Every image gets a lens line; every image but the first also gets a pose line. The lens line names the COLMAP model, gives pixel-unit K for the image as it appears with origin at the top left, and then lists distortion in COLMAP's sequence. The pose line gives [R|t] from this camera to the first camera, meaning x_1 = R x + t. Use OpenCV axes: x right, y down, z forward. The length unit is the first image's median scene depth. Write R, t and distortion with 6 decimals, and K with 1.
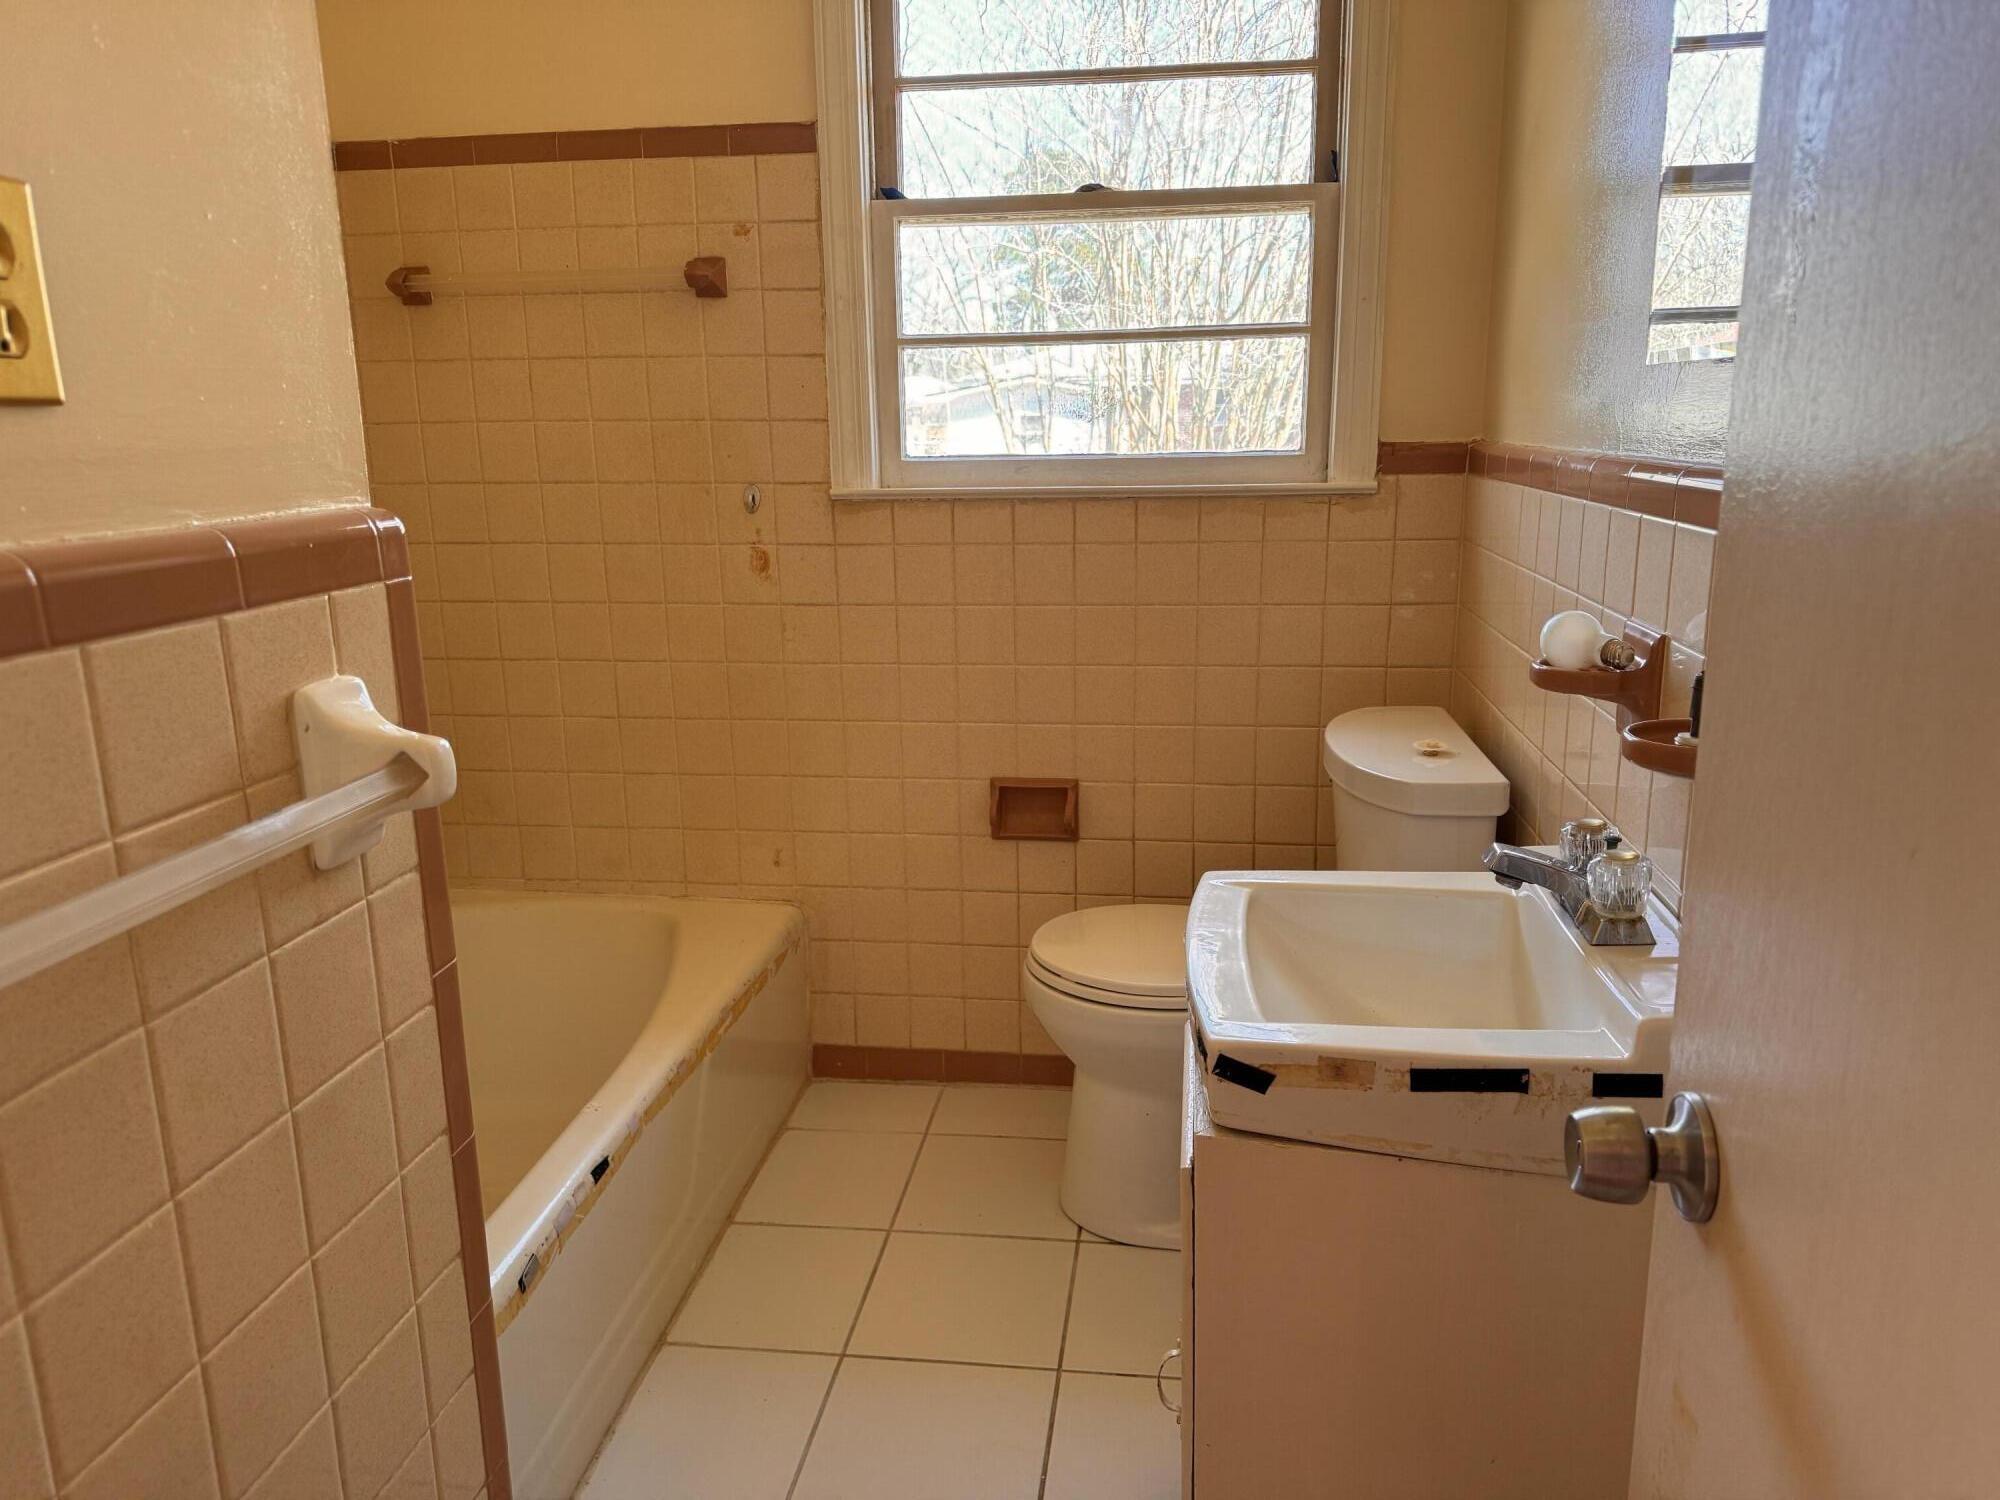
lens RADIAL K [[1414.3, 0, 1010.0], [0, 1414.3, 744.6], [0, 0, 1]] dist [0.021365, -0.004170]
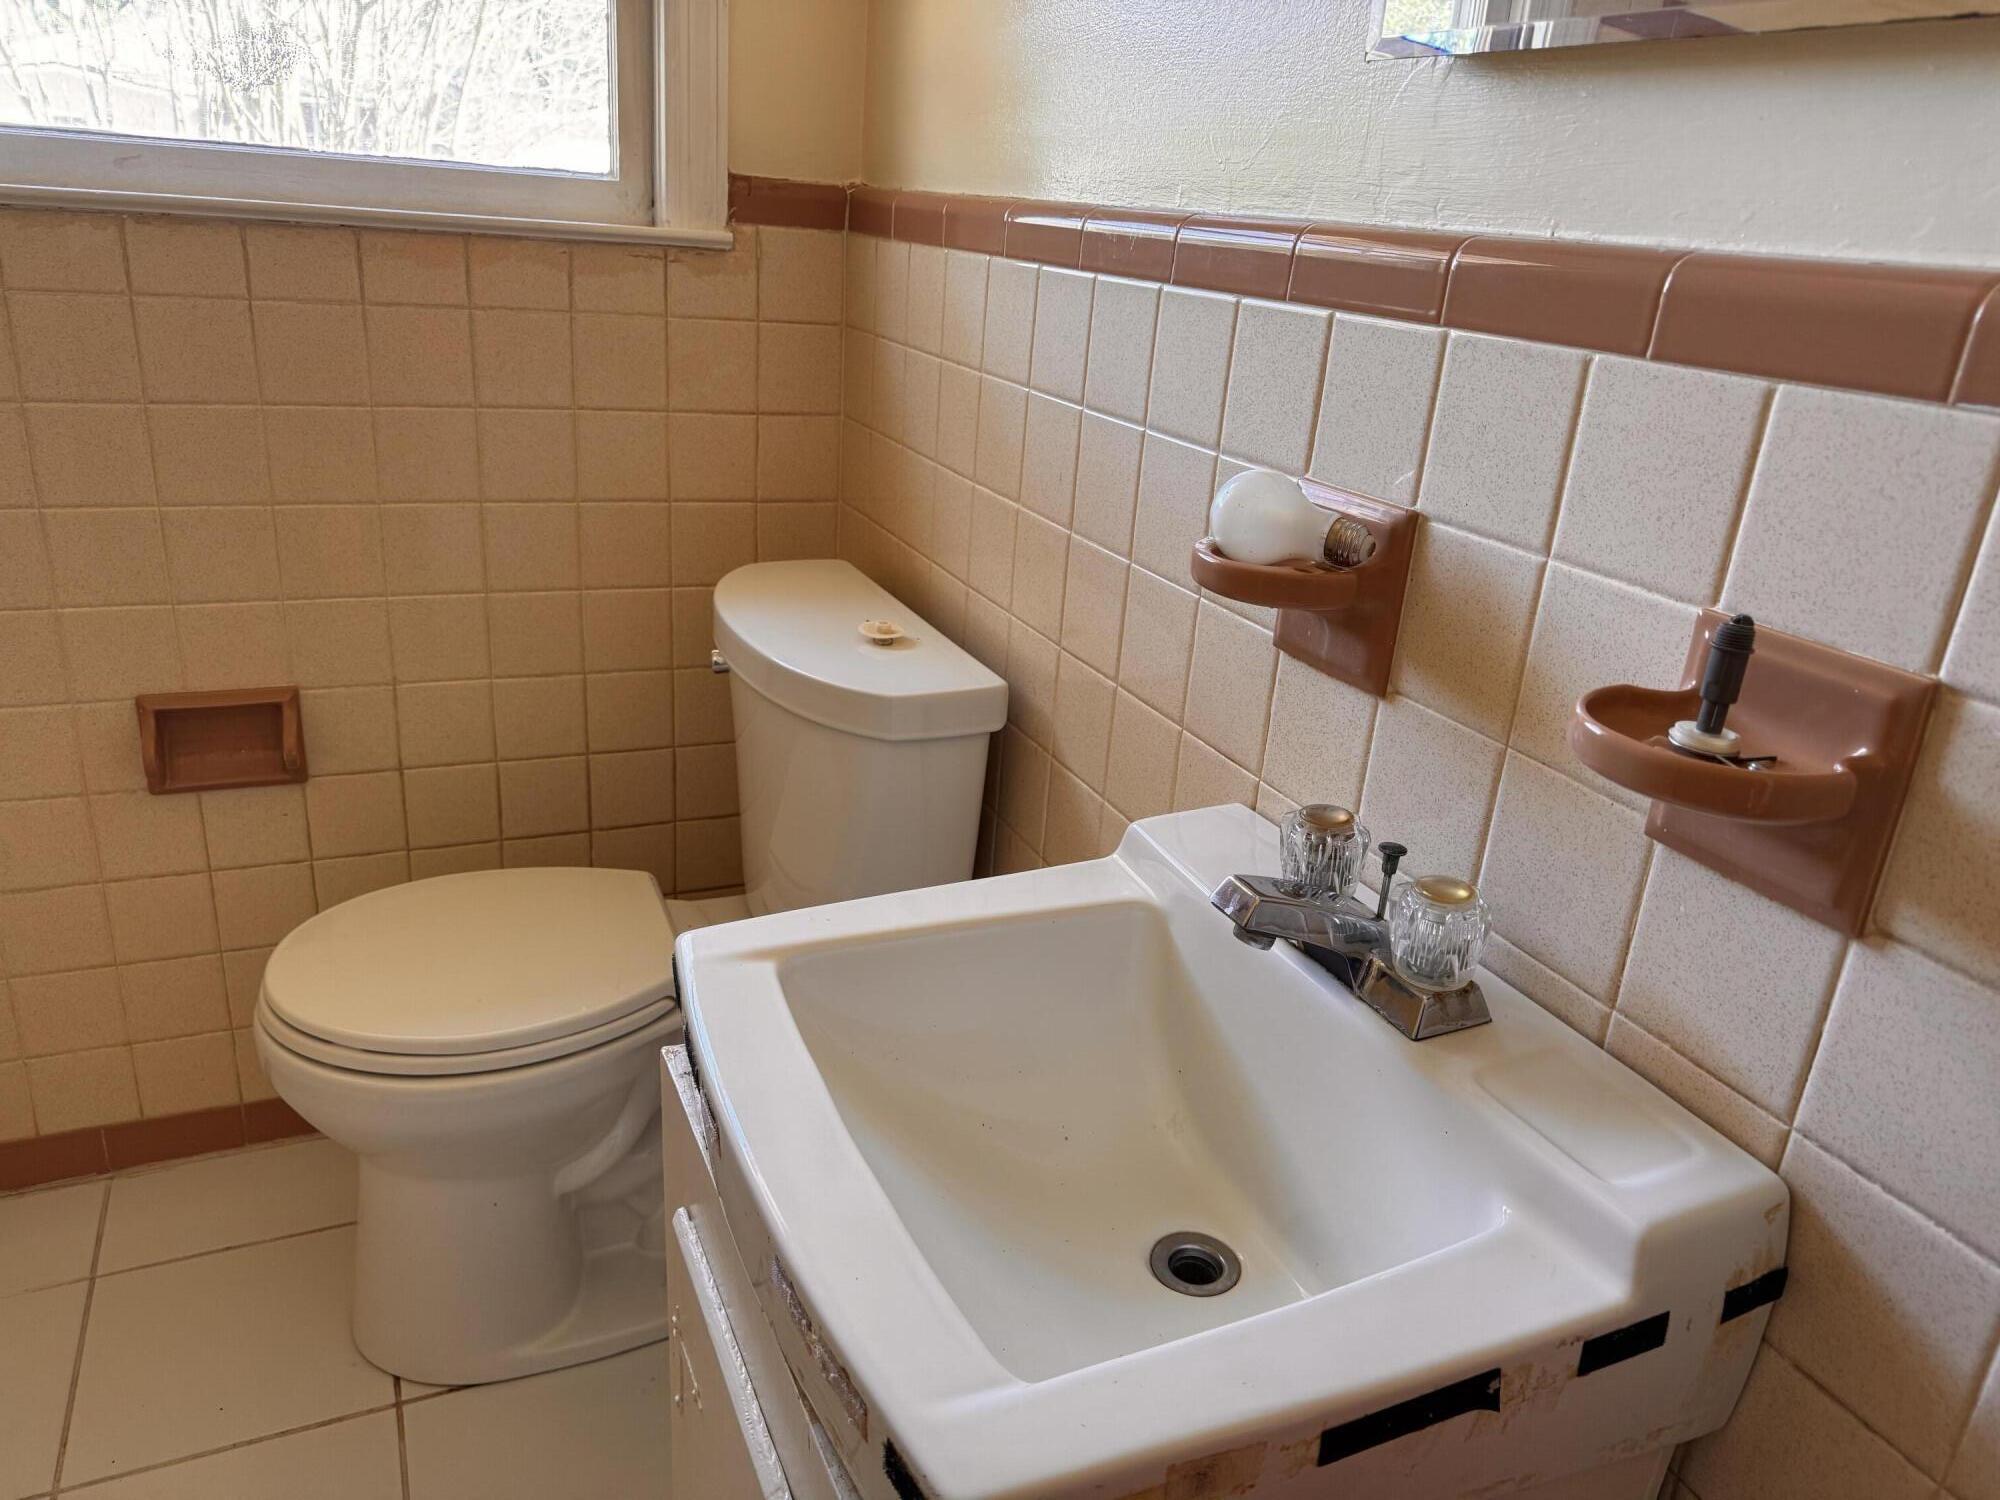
lens RADIAL K [[1392.6, 0, 1000.0], [0, 1392.6, 750.0], [0, 0, 1]] dist [0.022924, -0.026367]
pose [[0.839248, -0.116749, 0.531067, -0.024742], [0.028645, 0.984814, 0.171231, -0.047635], [-0.542994, -0.128493, 0.829848, 0.318539]]
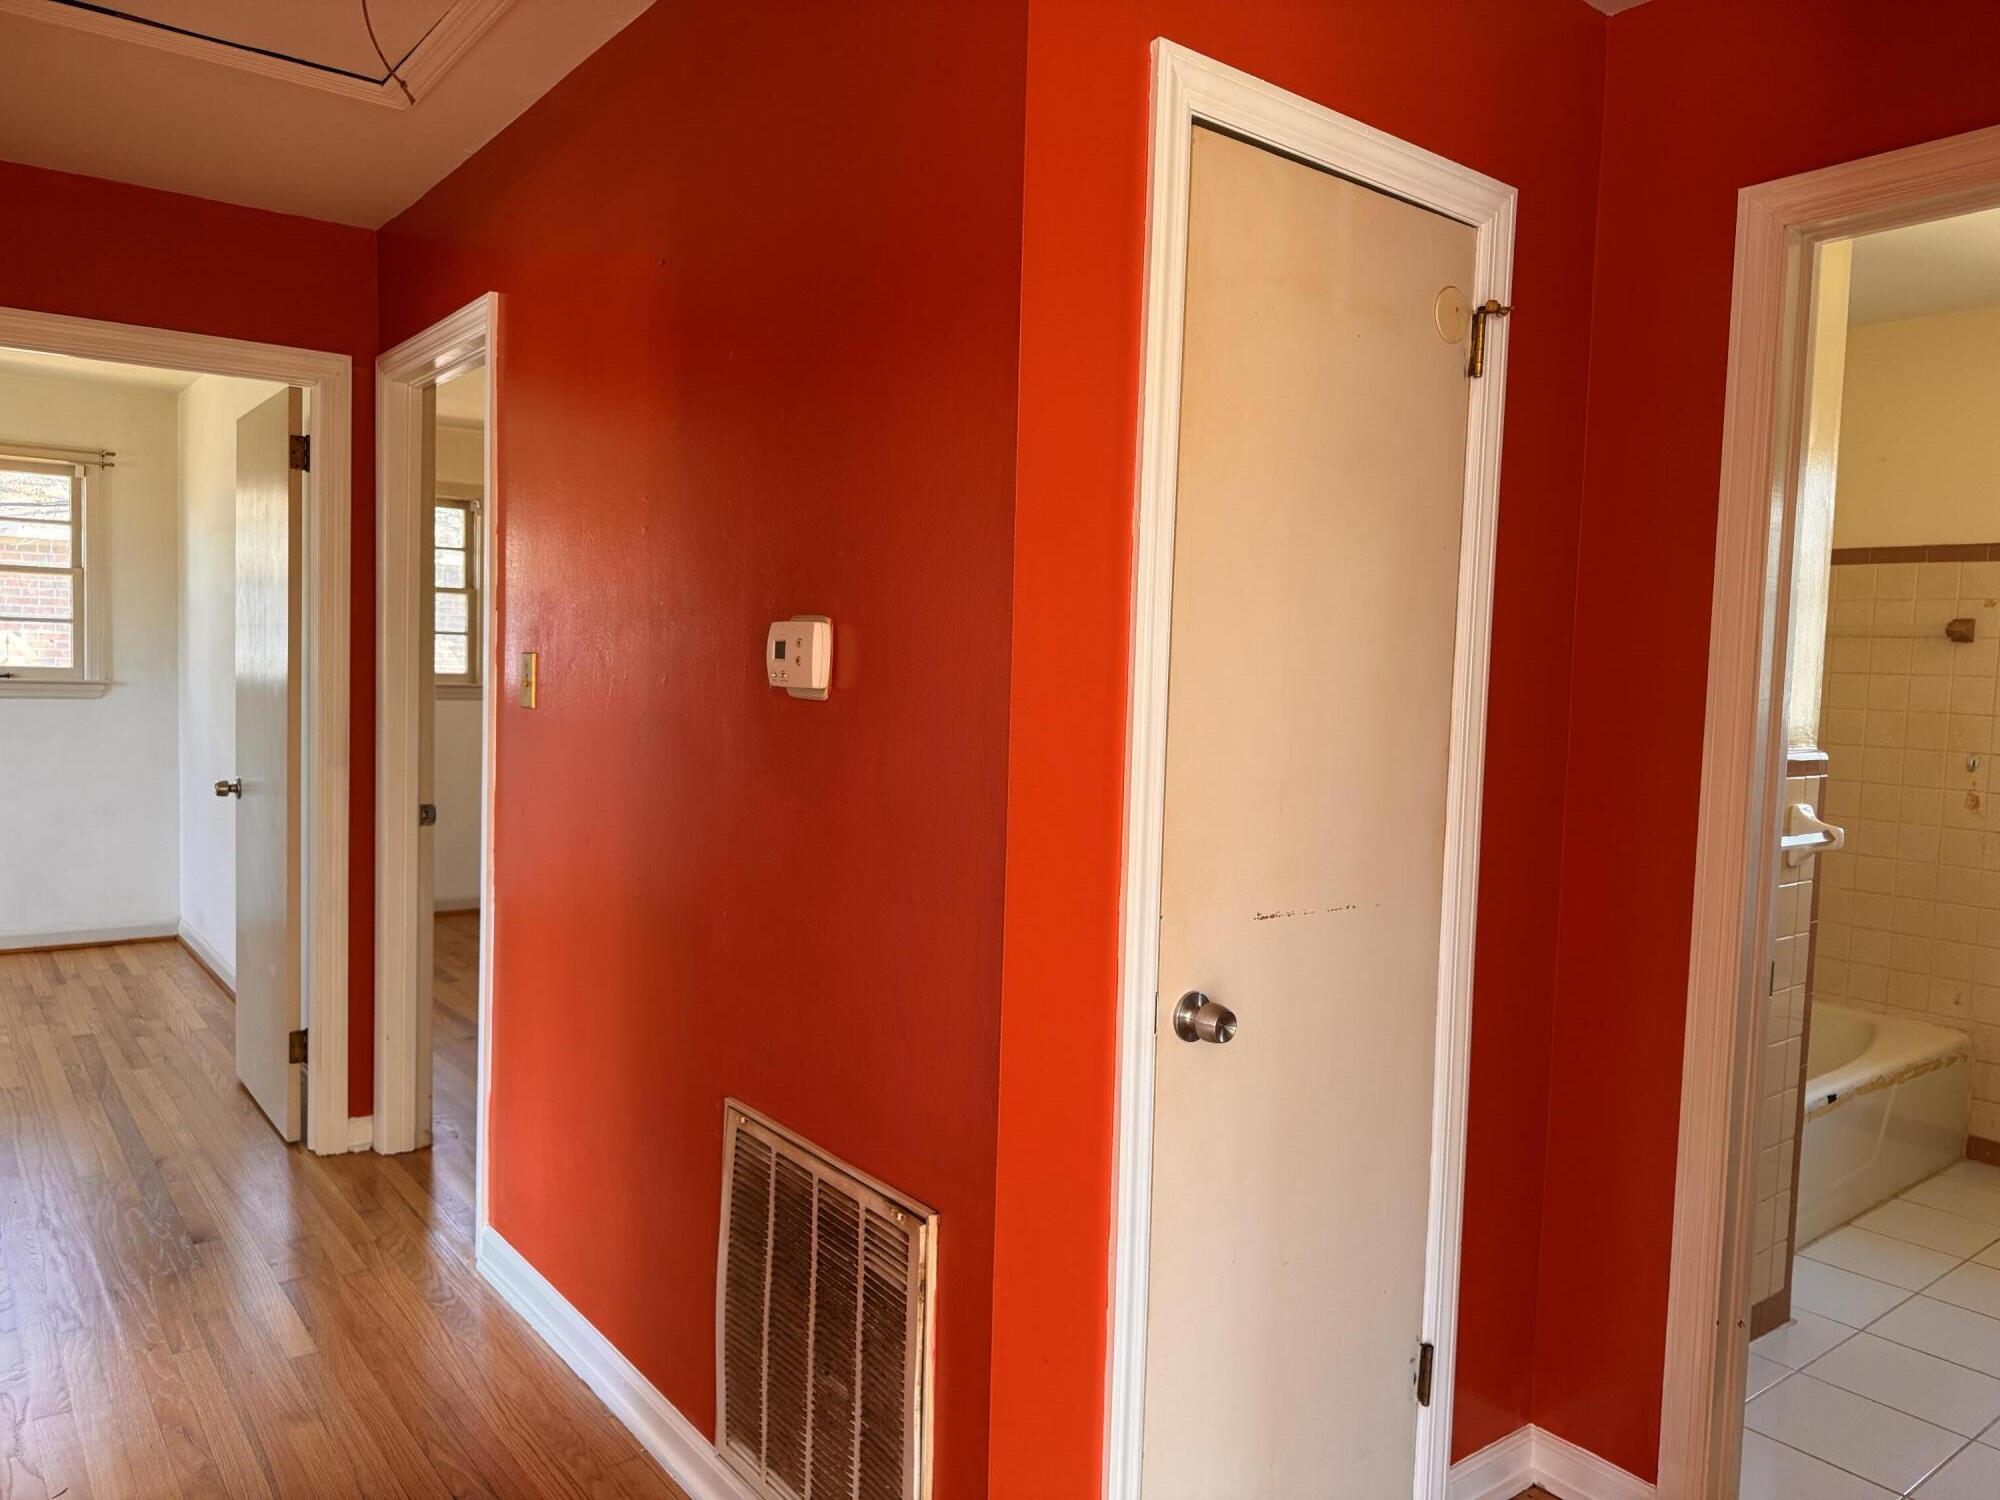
lens RADIAL K [[1420.4, 0, 1000.0], [0, 1420.4, 750.0], [0, 0, 1]] dist [-0.018989, -0.002803]
pose [[0.711248, 0.084801, -0.697807, 0.152025], [-0.203172, 0.975128, -0.088584, 0.187454], [0.672939, 0.204780, 0.710787, -0.923711]]
